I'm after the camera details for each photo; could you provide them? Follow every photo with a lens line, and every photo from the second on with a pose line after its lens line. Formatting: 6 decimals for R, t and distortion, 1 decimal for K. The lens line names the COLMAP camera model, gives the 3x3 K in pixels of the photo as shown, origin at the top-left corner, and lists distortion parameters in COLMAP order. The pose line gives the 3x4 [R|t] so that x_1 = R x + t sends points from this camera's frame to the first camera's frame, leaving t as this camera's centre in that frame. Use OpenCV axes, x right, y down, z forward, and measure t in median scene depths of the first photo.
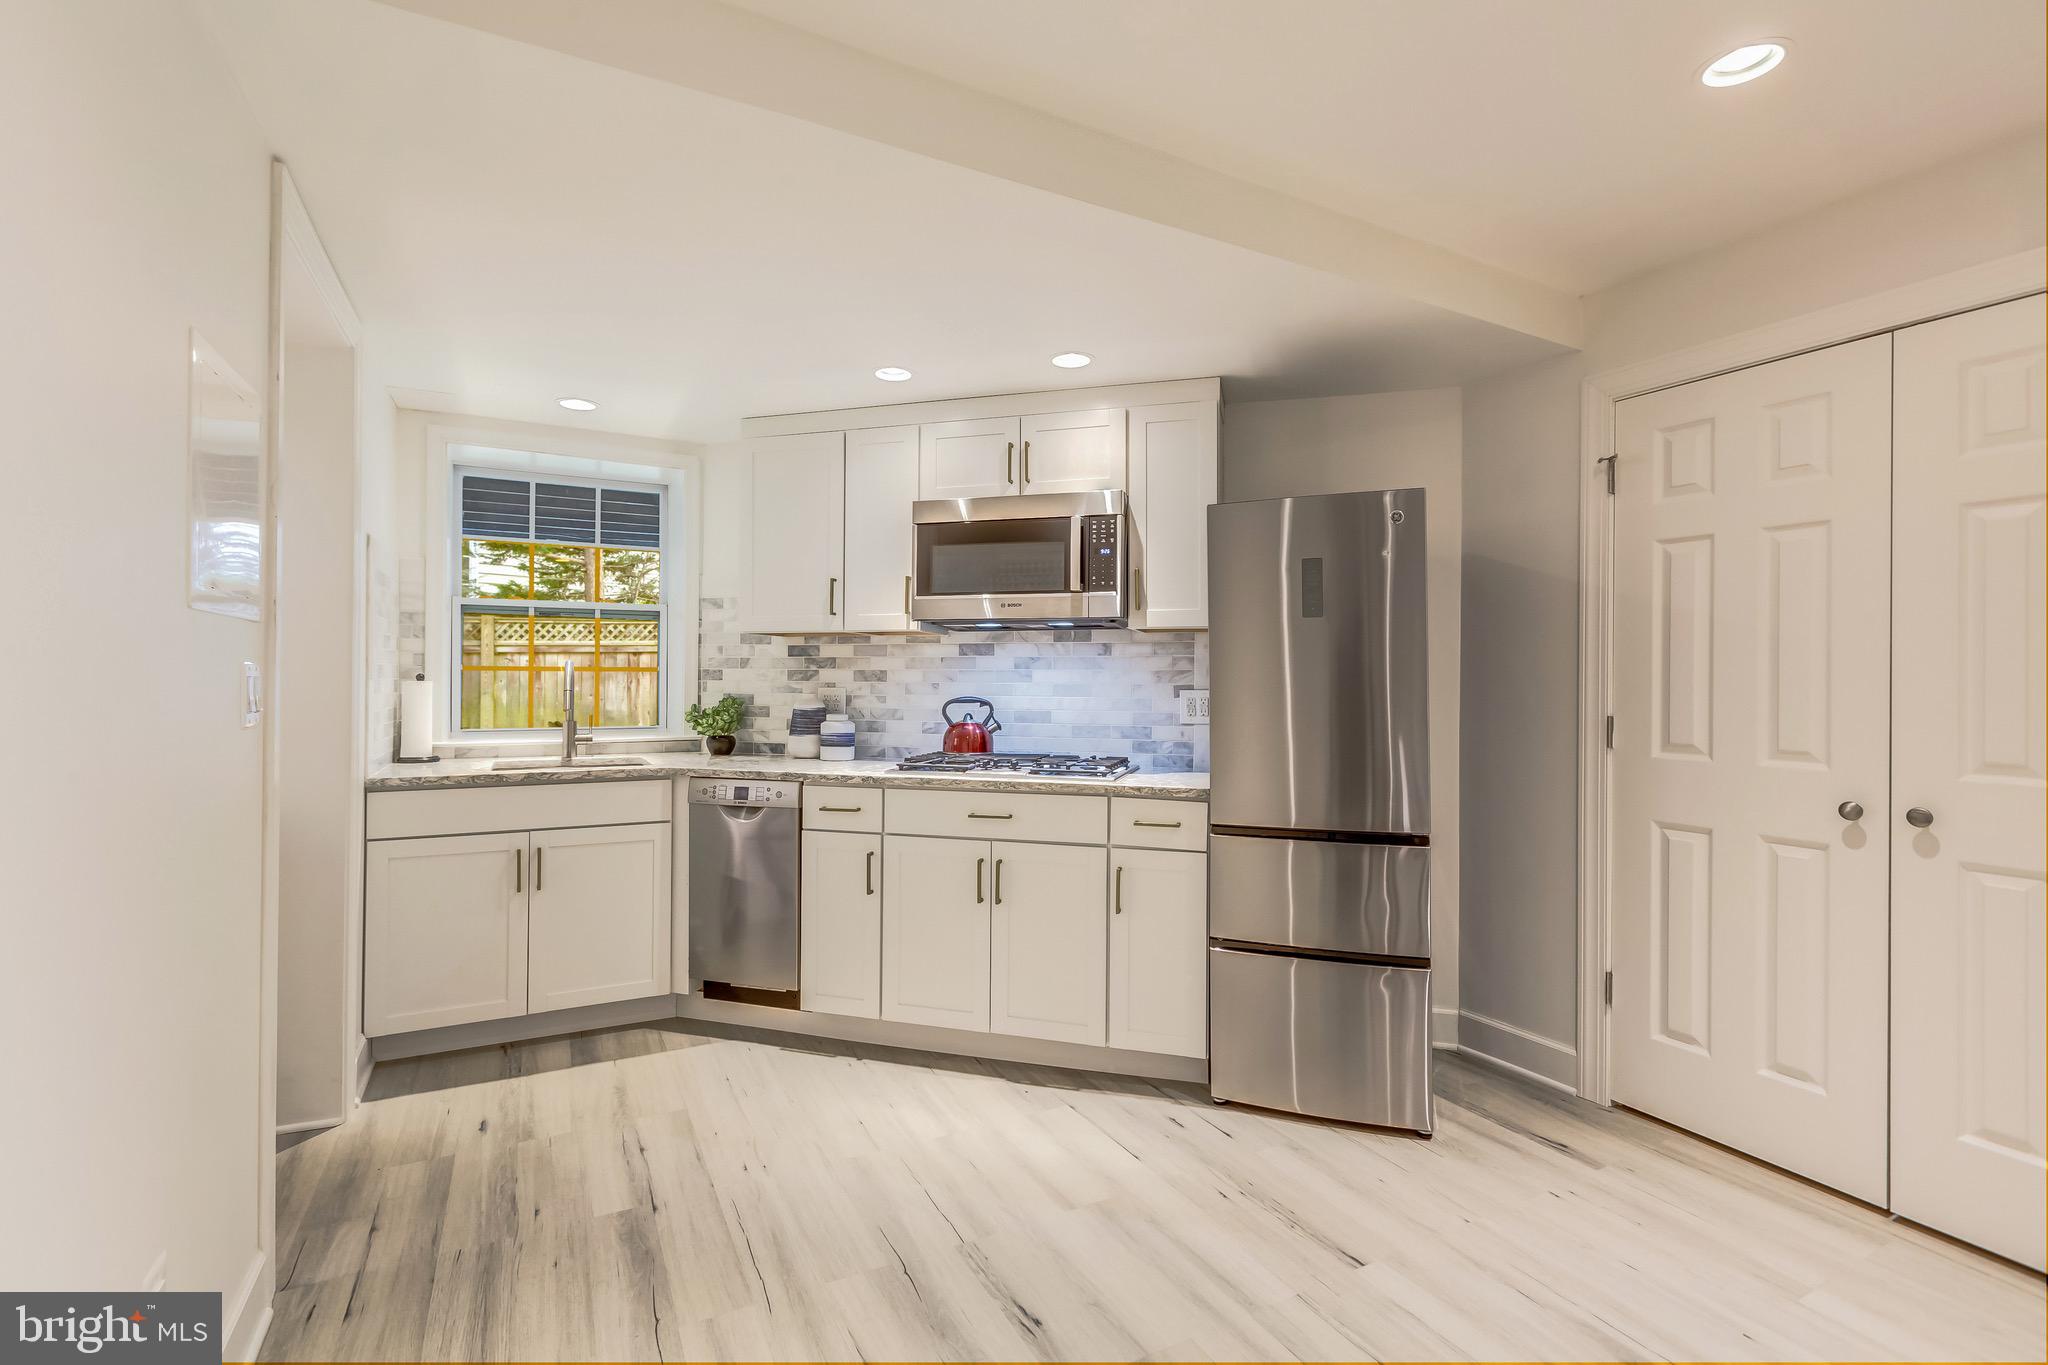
lens RADIAL K [[906.8, 0, 1006.4], [0, 906.8, 677.7], [0, 0, 1]] dist [0.002369, 0.000844]
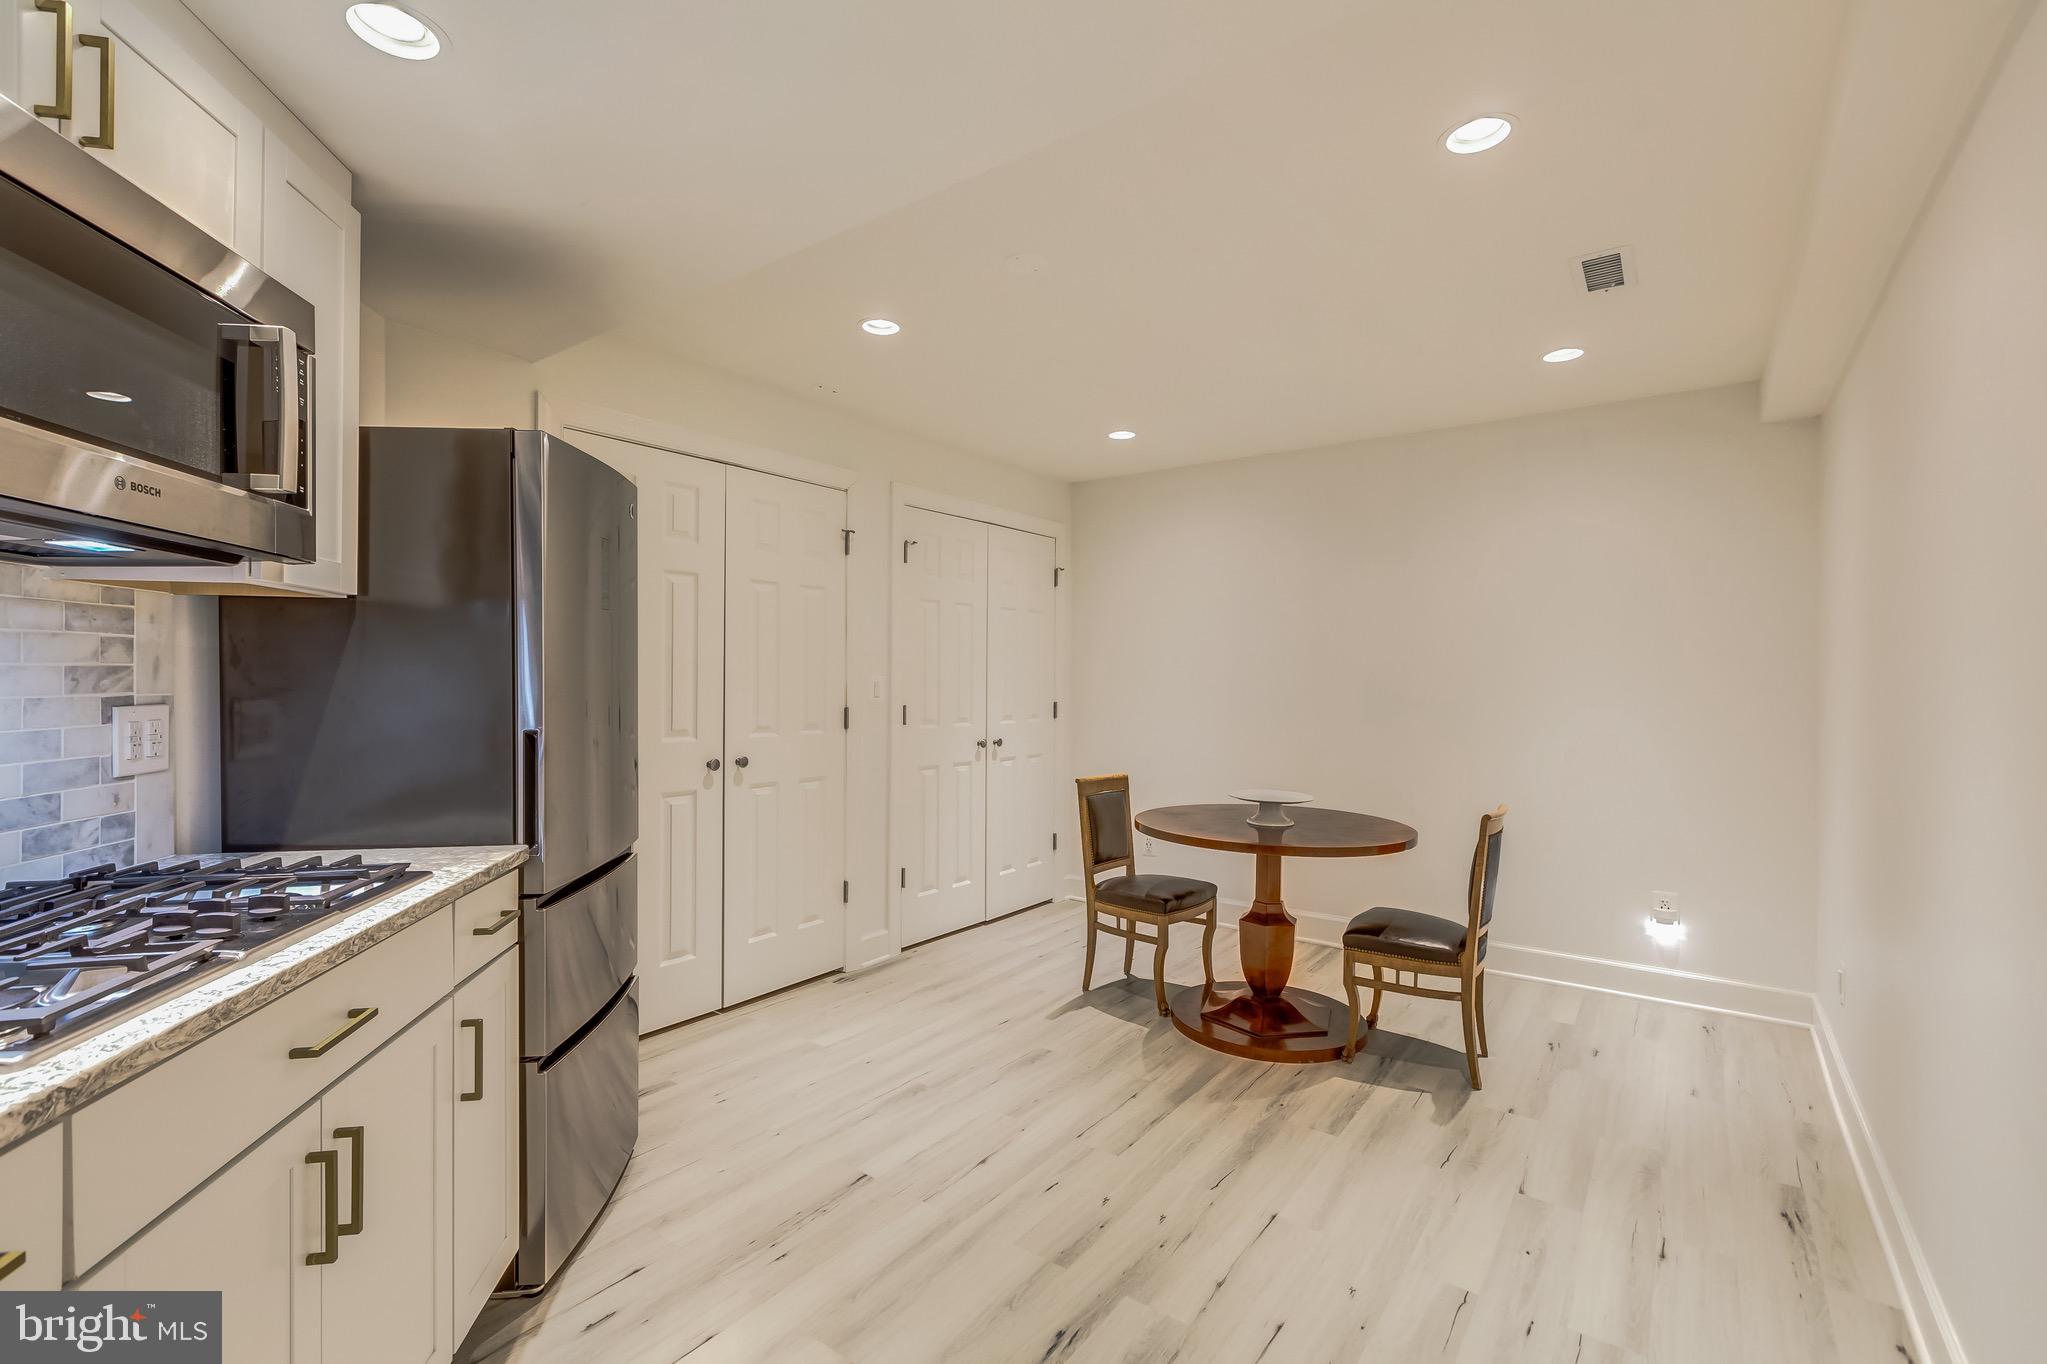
lens RADIAL K [[906.4, 0, 1005.9], [0, 906.4, 677.2], [0, 0, 1]] dist [0.002369, 0.000844]
pose [[-0.428900, -0.005132, 0.903337, -0.440908], [-0.007001, 0.999973, 0.002357, -0.006634], [-0.903325, -0.005314, -0.428924, 0.783452]]
